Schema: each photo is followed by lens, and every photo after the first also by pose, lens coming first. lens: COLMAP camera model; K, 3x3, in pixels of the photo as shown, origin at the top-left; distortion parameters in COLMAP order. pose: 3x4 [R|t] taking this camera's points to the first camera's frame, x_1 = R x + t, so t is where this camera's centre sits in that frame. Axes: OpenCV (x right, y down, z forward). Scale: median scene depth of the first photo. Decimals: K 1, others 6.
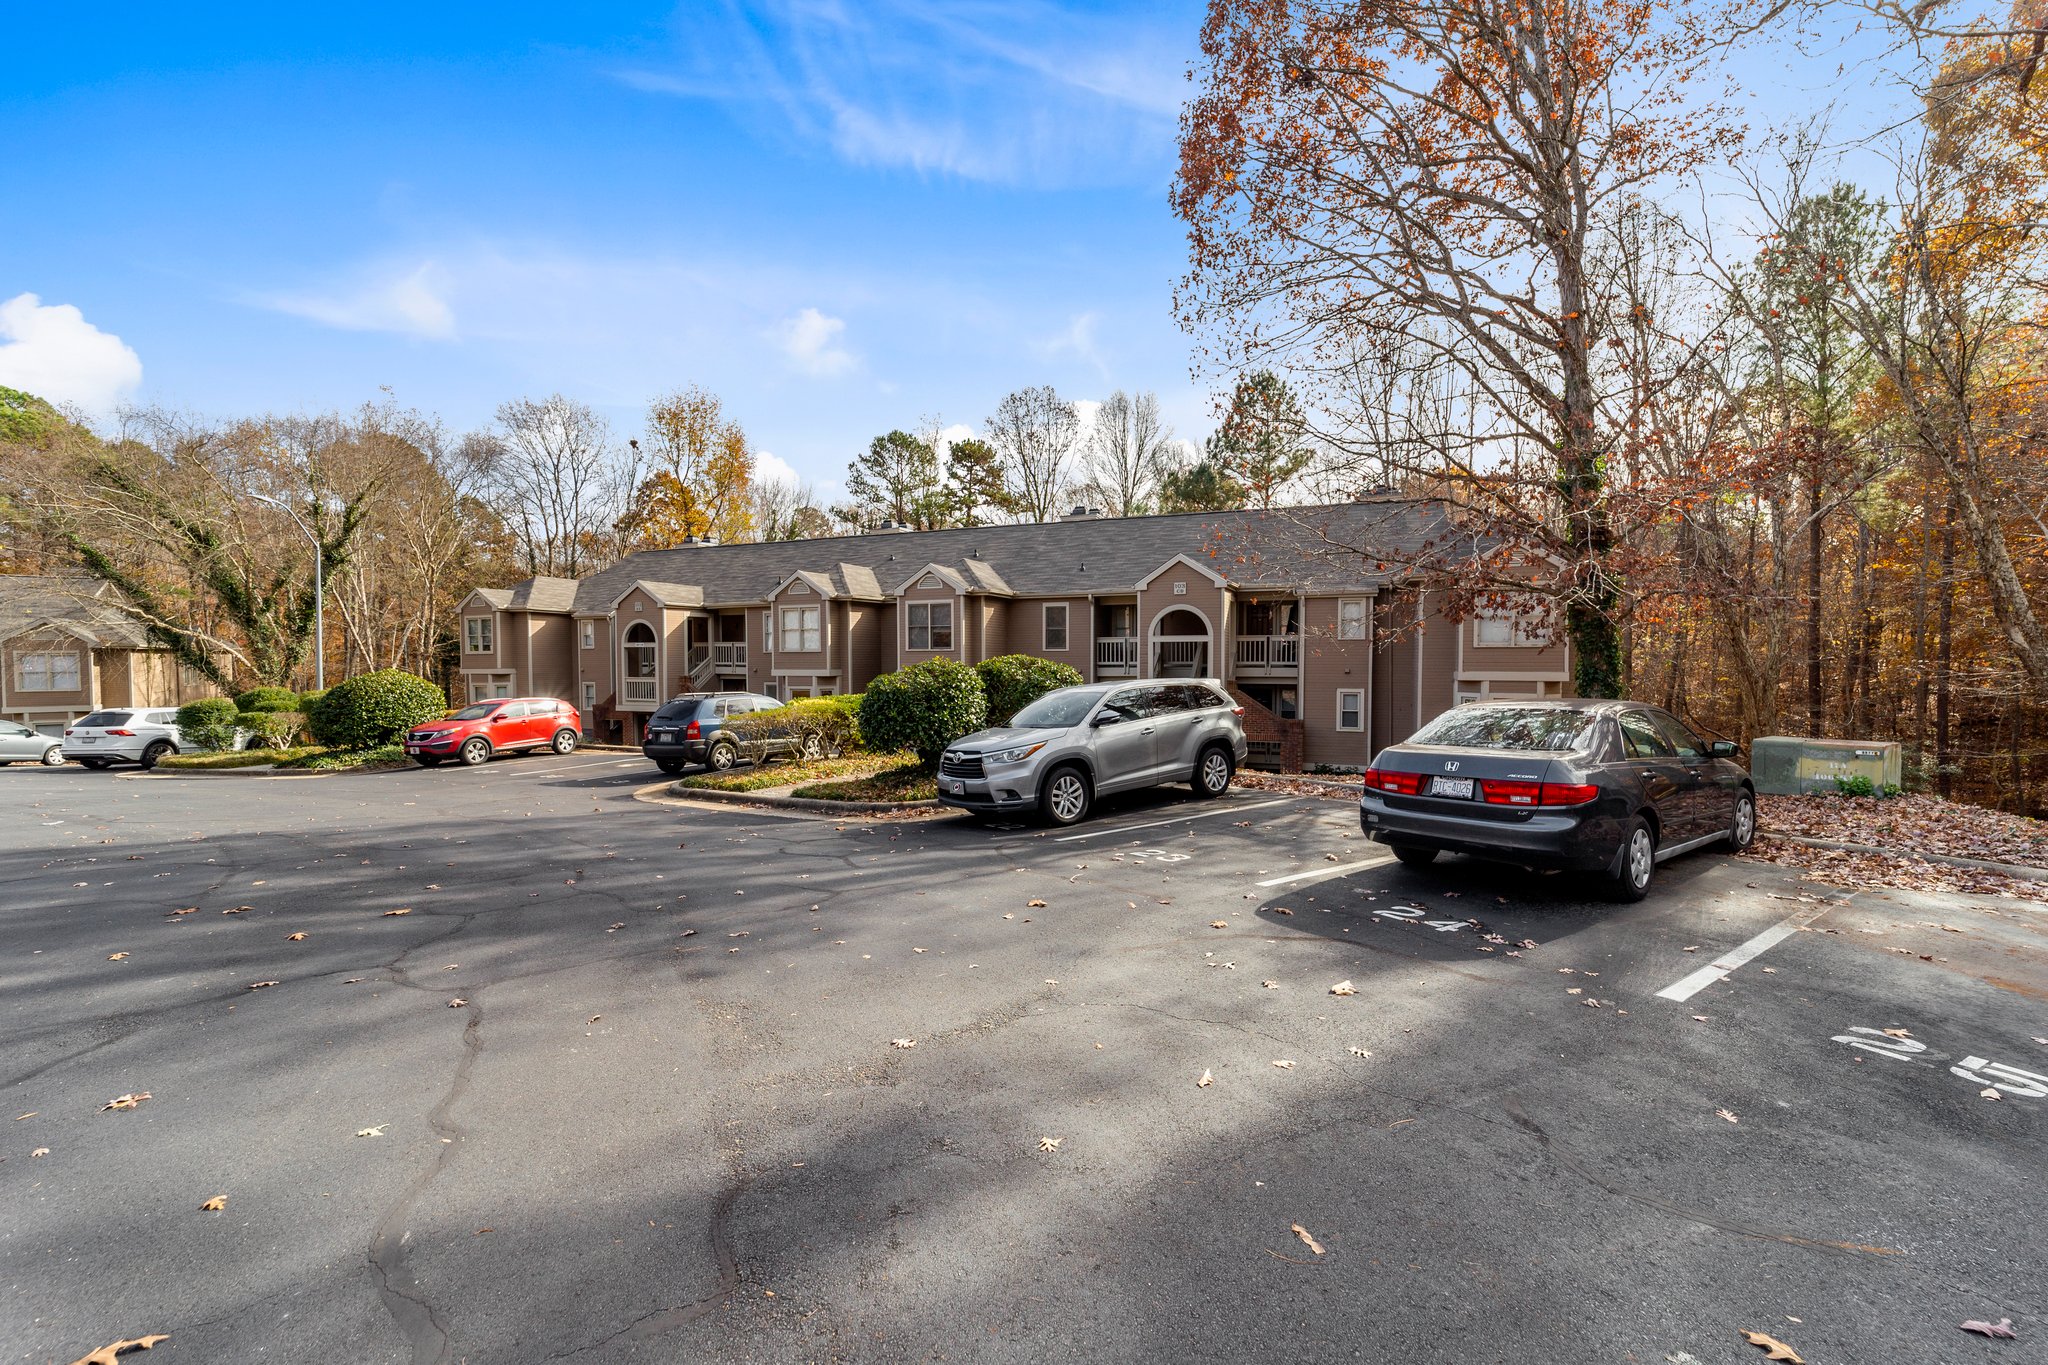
lens RADIAL K [[826.8, 0, 1024.0], [0, 826.8, 682.5], [0, 0, 1]] dist [0.003259, 0.000194]
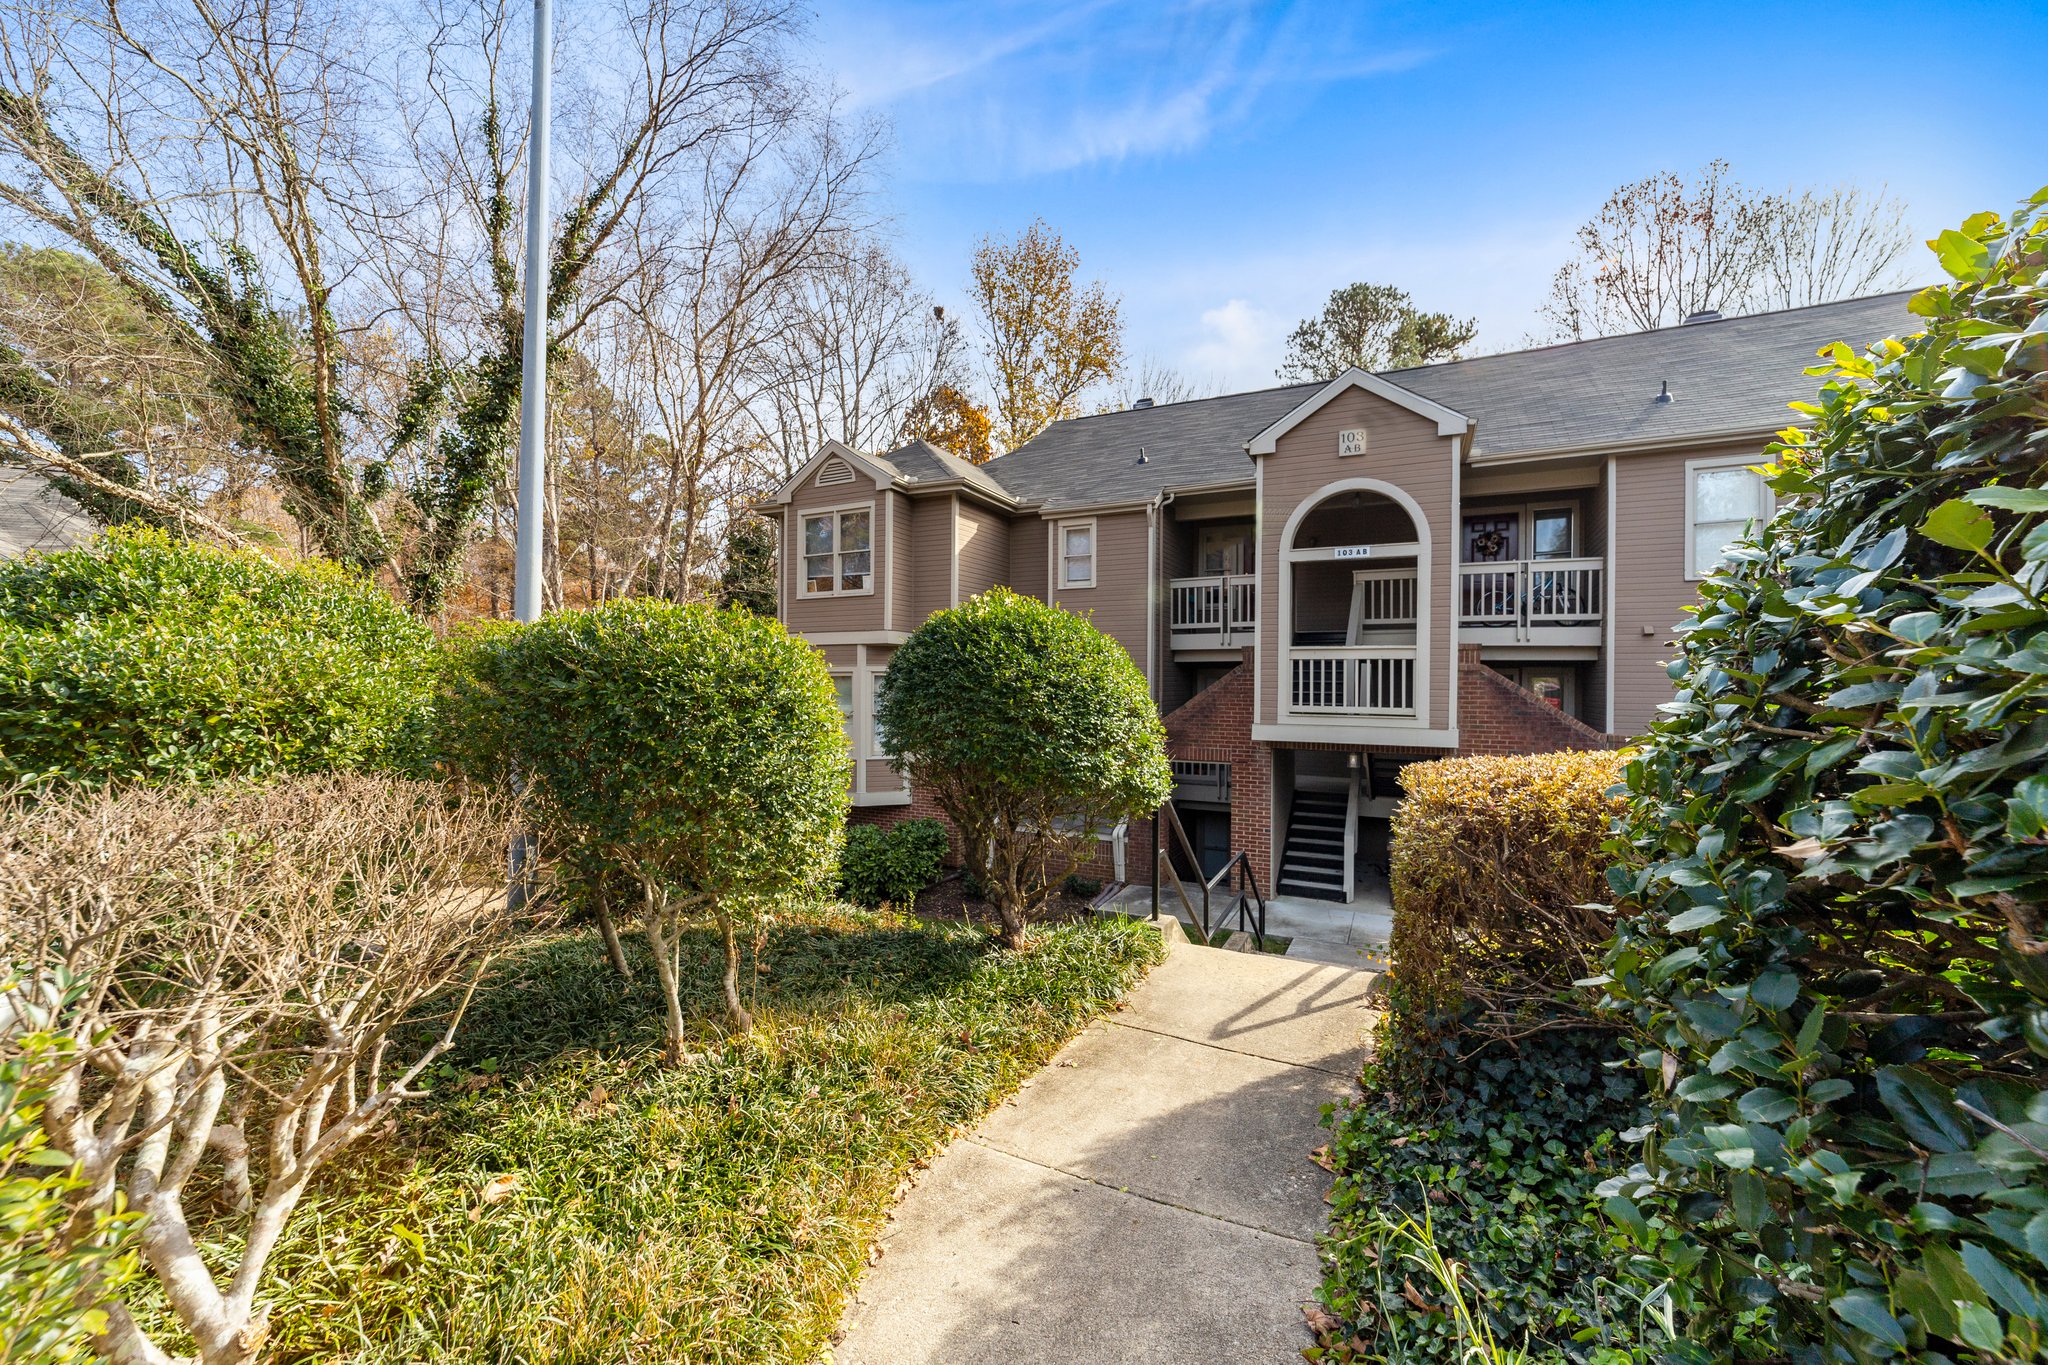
lens RADIAL K [[794.3, 0, 1030.4], [0, 794.3, 686.8], [0, 0, 1]] dist [-0.001213, -0.000062]
pose [[0.997350, 0.012451, -0.071676, -0.571514], [-0.014147, 0.999631, -0.023200, 0.020909], [0.071361, 0.024153, 0.997158, 0.650351]]
